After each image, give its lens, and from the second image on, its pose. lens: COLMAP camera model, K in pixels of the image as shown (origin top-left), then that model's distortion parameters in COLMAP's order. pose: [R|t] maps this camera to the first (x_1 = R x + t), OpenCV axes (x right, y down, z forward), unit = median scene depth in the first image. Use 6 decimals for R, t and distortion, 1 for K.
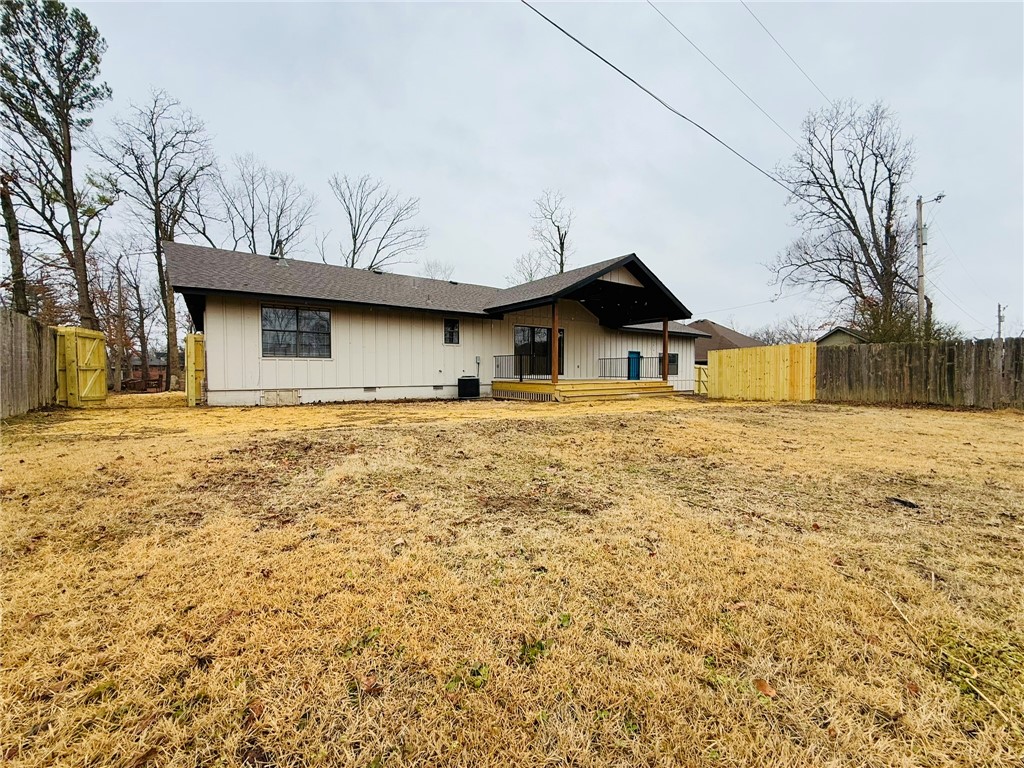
lens RADIAL K [[409.1, 0, 512.4], [0, 409.1, 380.5], [0, 0, 1]] dist [-0.001815, 0.000535]
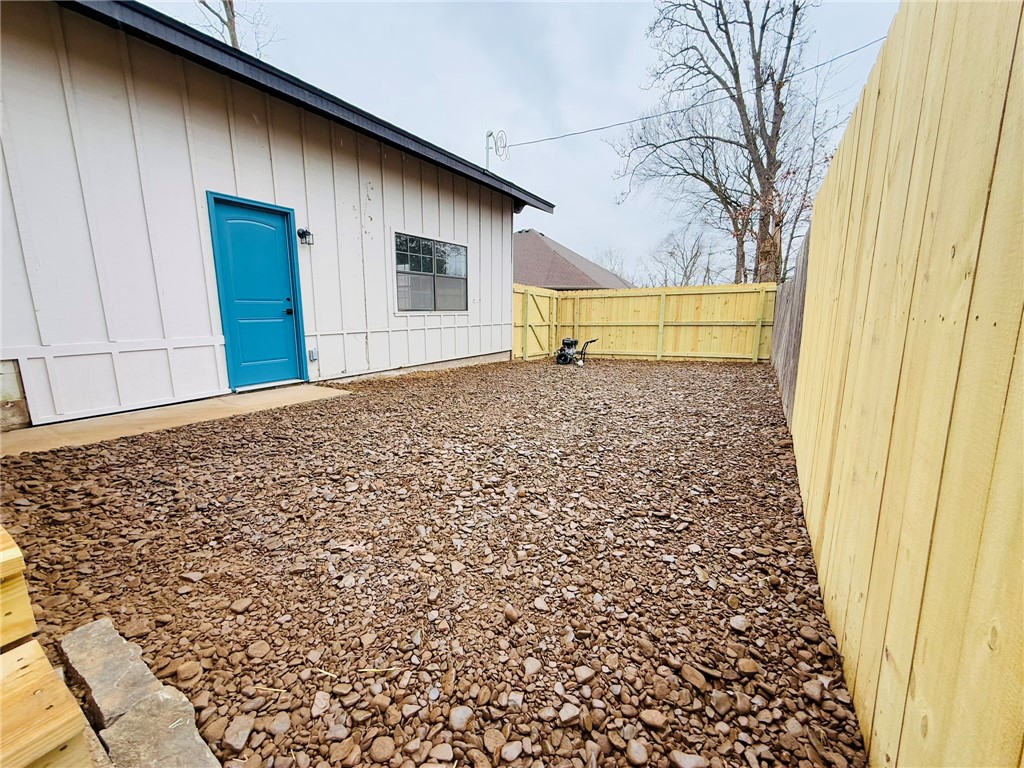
lens RADIAL K [[409.1, 0, 509.5], [0, 409.1, 383.5], [0, 0, 1]] dist [-0.001815, 0.000535]
pose [[0.921739, -0.069262, 0.381576, 0.282611], [0.007711, 0.987001, 0.160531, -0.007941], [-0.387734, -0.145025, 0.910291, 0.622811]]
